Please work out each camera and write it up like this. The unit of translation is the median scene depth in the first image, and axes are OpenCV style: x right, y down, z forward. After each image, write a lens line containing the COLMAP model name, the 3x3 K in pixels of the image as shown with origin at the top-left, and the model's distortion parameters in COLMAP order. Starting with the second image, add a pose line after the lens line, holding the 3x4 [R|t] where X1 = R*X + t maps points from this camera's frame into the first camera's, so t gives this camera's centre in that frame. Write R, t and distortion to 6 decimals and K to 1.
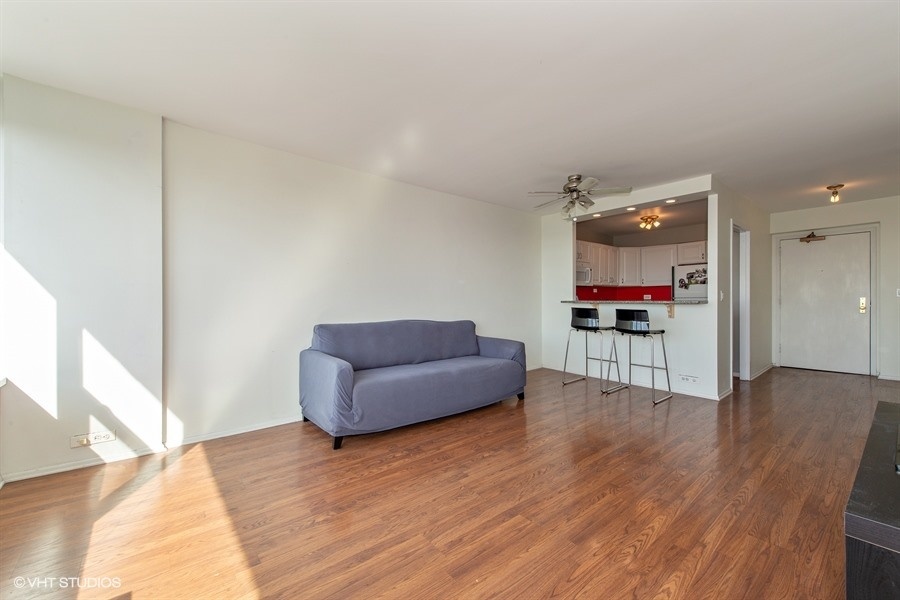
lens RADIAL K [[342.7, 0, 442.4], [0, 342.7, 300.2], [0, 0, 1]] dist [-0.001736, -0.000339]
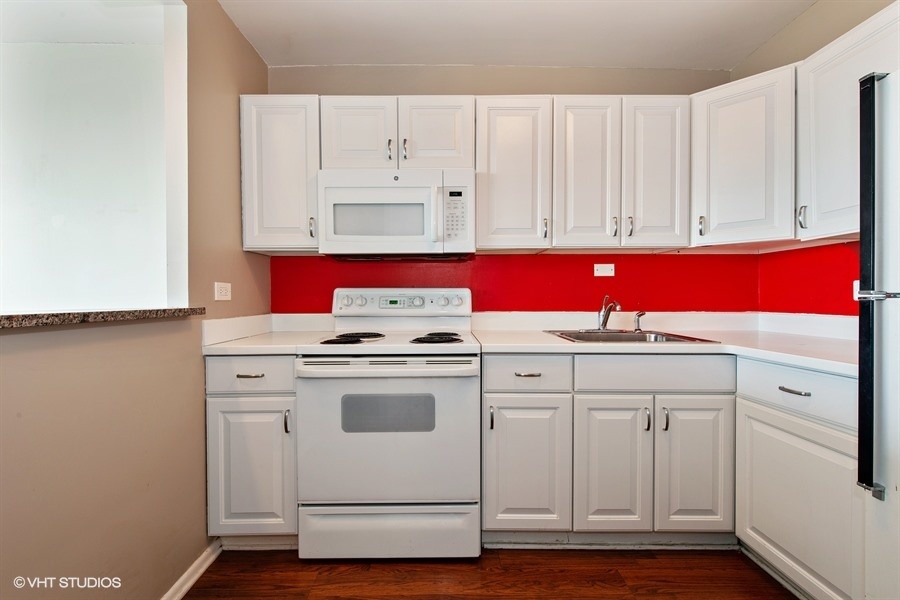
lens RADIAL K [[397.4, 0, 444.3], [0, 397.4, 300.0], [0, 0, 1]] dist [0.002912, 0.000238]
pose [[0.795143, 0.003817, -0.606410, 0.734883], [0.002439, 0.999952, 0.009493, -0.008441], [0.606417, -0.009028, 0.795095, 0.880842]]
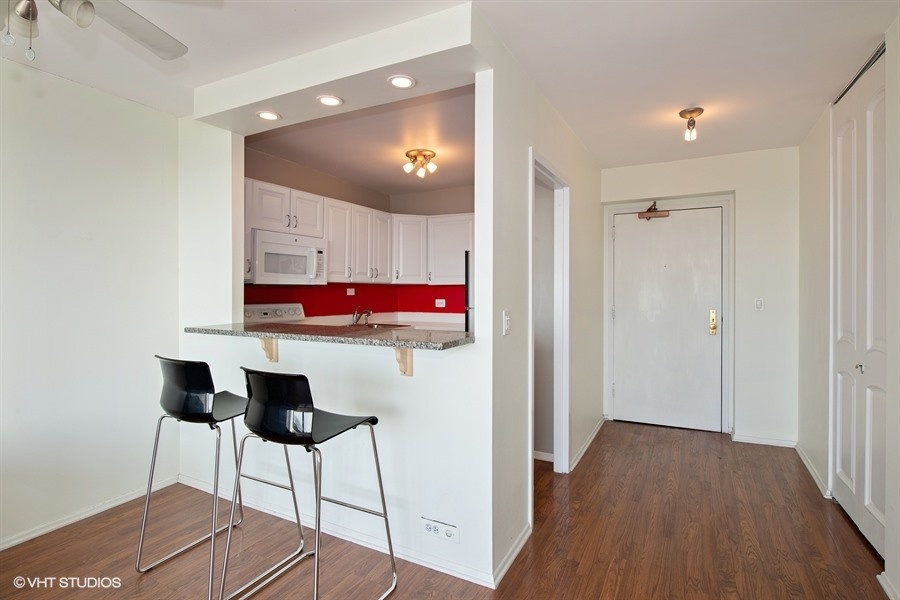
lens RADIAL K [[461.7, 0, 447.5], [0, 461.7, 295.5], [0, 0, 1]] dist [0.003686, -0.000010]
pose [[0.908841, -0.001716, 0.417140, 0.383085], [-0.000810, 0.999982, 0.005878, -0.036318], [-0.417142, -0.005680, 0.908823, 0.383454]]
